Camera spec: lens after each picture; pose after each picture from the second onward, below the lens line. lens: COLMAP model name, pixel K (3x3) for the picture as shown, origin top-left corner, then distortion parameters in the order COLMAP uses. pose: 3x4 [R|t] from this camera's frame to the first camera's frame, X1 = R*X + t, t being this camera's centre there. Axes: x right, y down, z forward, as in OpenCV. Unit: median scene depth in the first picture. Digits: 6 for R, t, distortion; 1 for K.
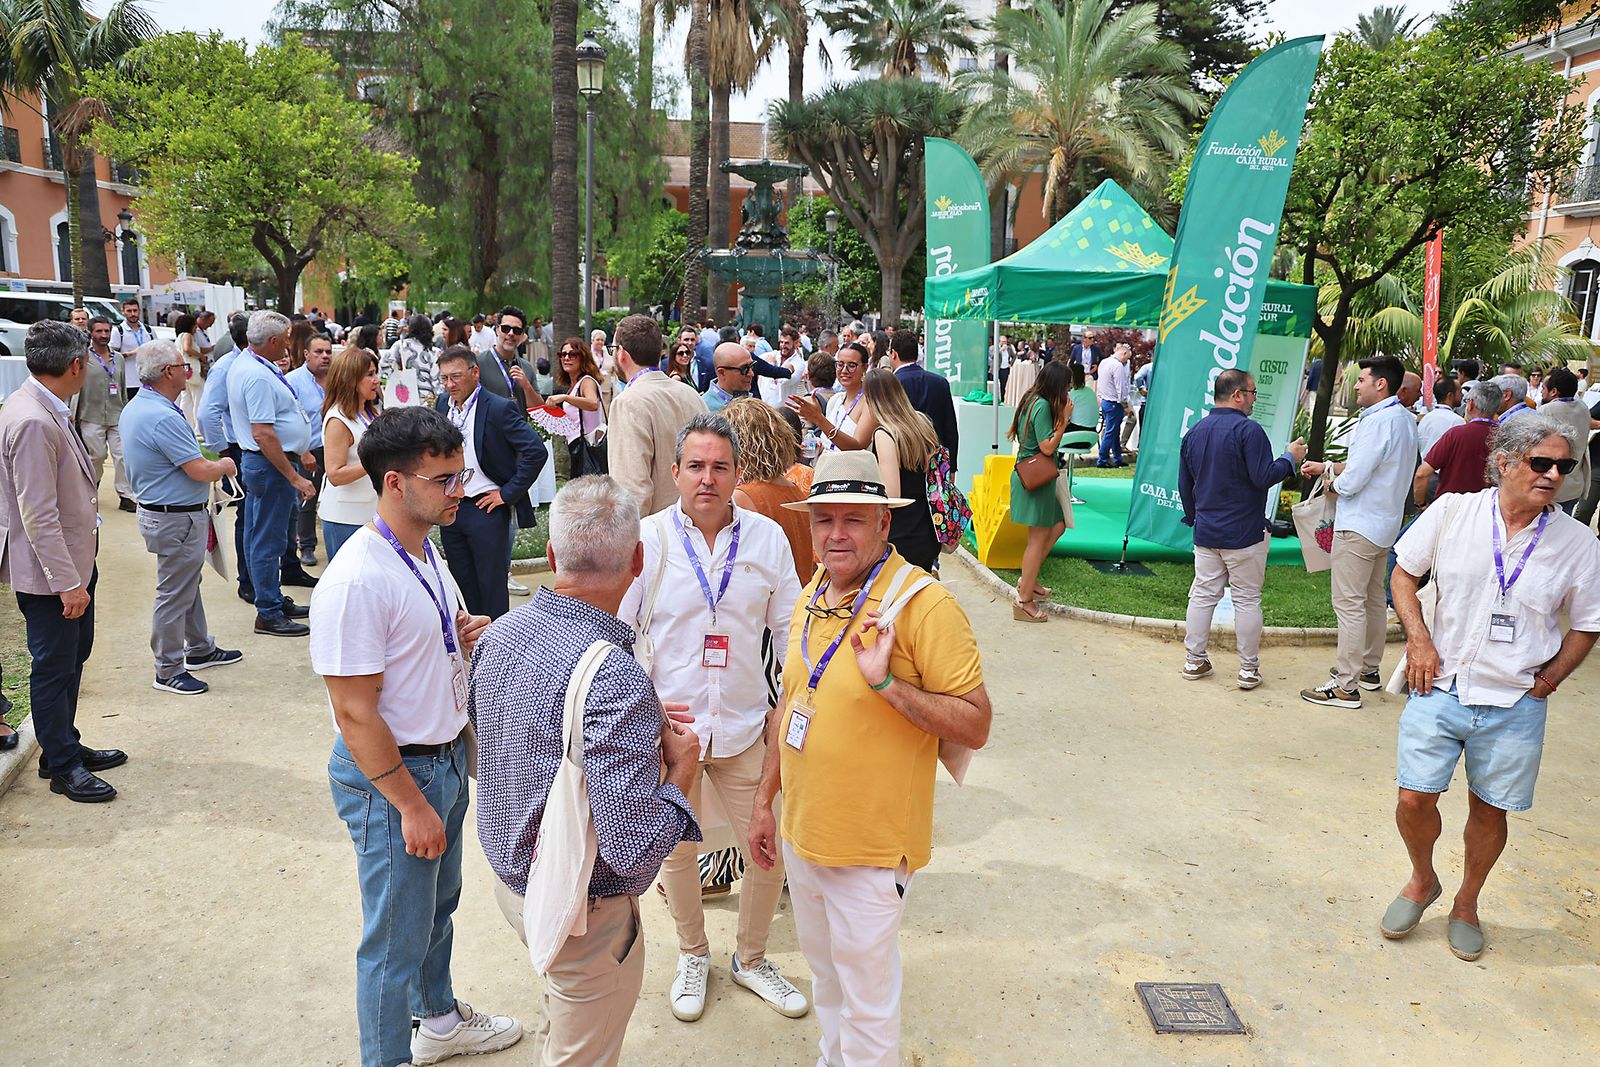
lens RADIAL K [[1099.0, 0, 800.0], [0, 1099.0, 533.5], [0, 0, 1]] dist [-0.085037, 0.057884]
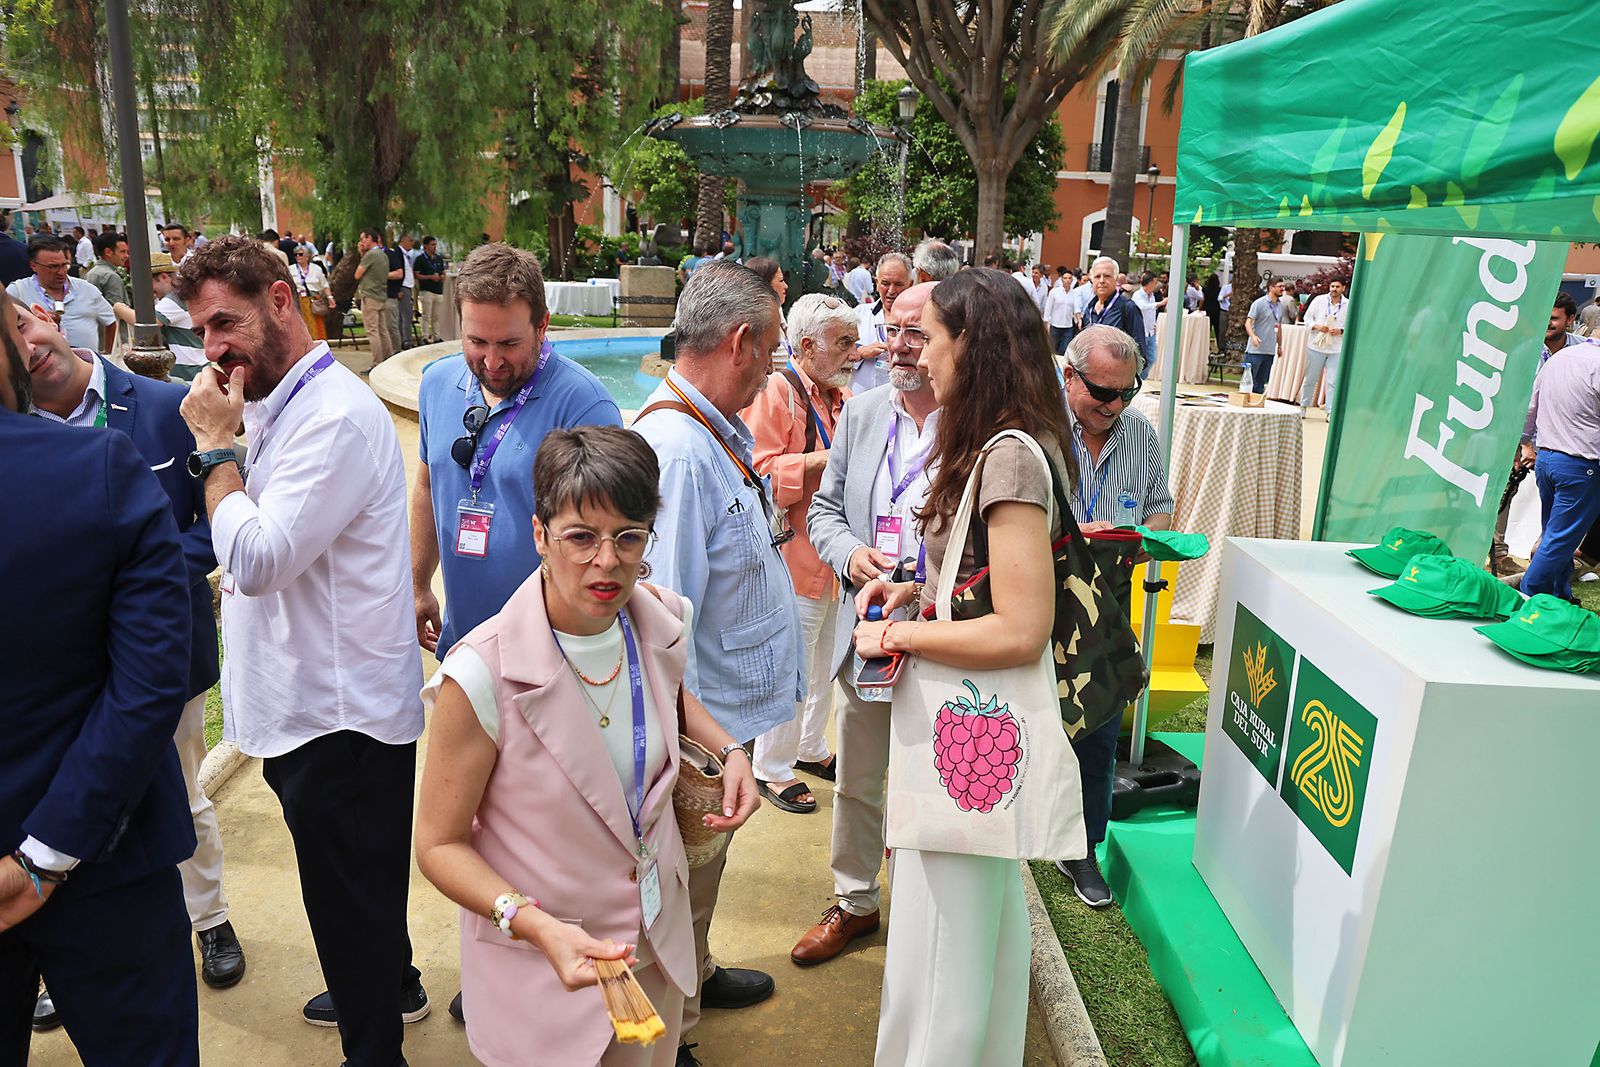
lens RADIAL K [[1099.0, 0, 800.0], [0, 1099.0, 533.5], [0, 0, 1]] dist [-0.085037, 0.057884]
pose [[0.996889, 0.024980, -0.074755, 0.039647], [-0.020331, 0.997849, 0.062316, -0.113595], [0.076151, -0.060602, 0.995253, 0.609398]]
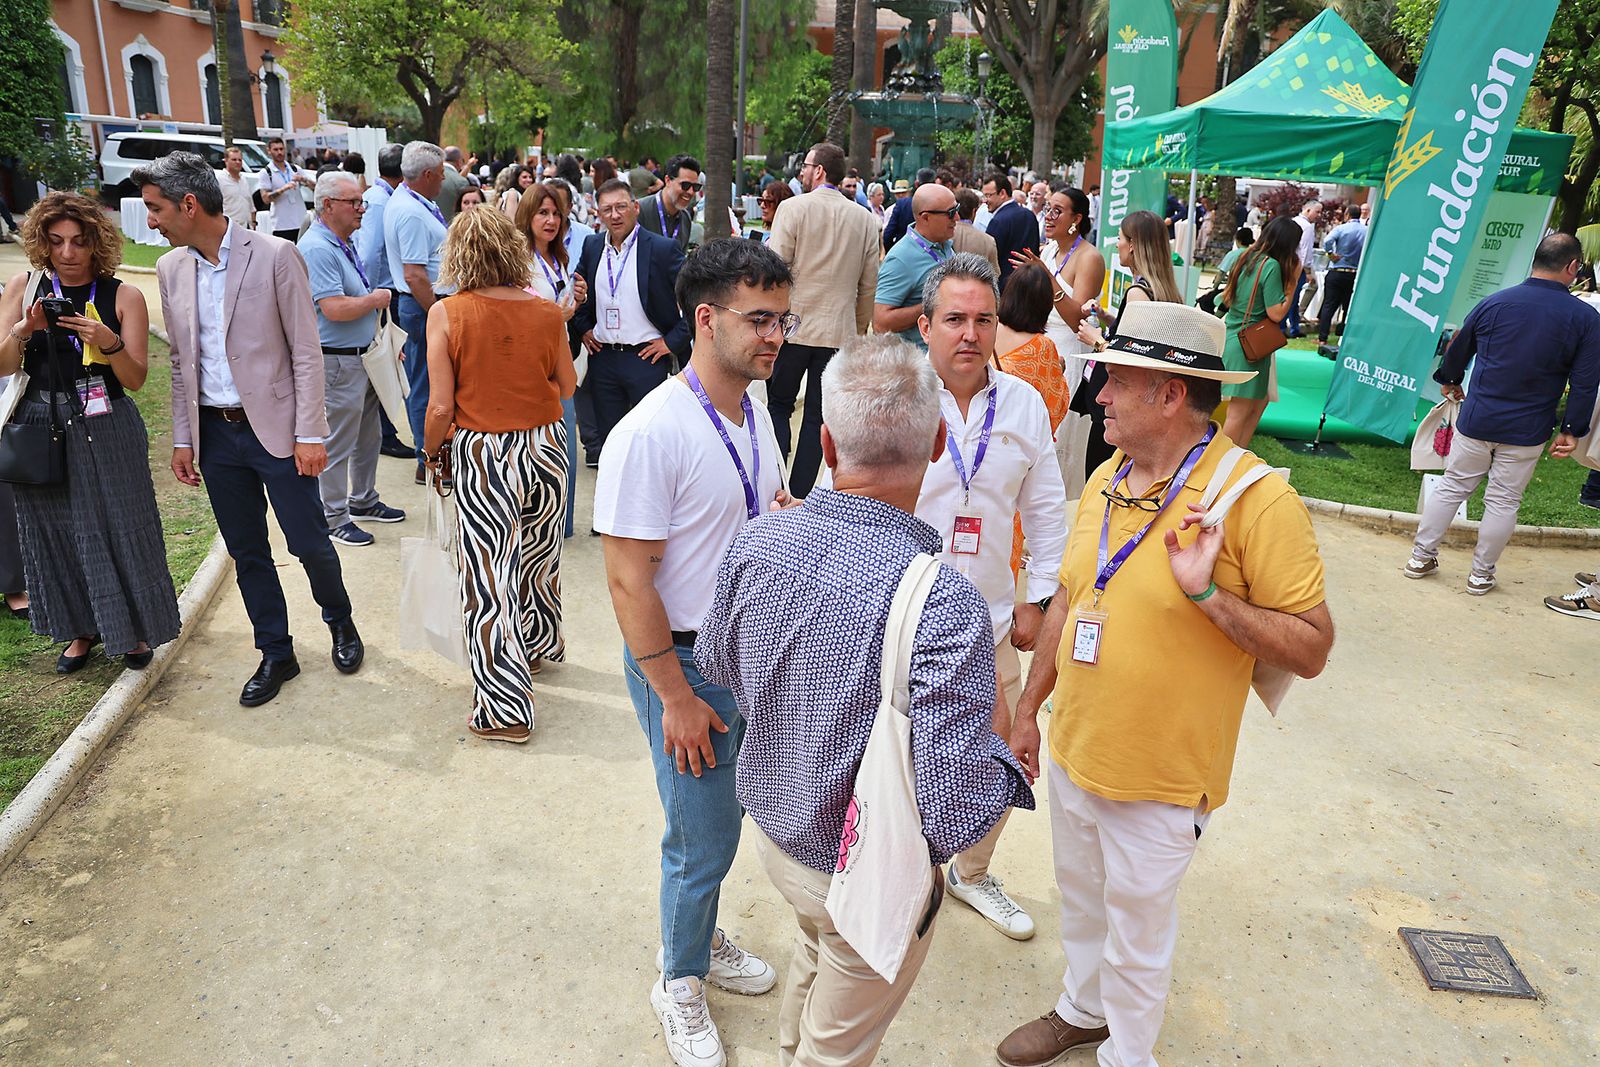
lens RADIAL K [[1099.0, 0, 800.0], [0, 1099.0, 533.5], [0, 0, 1]] dist [-0.085037, 0.057884]
pose [[0.993230, 0.047084, -0.106195, -0.022637], [-0.033214, 0.991116, 0.128786, -0.000258], [0.111315, -0.124387, 0.985970, 0.026726]]
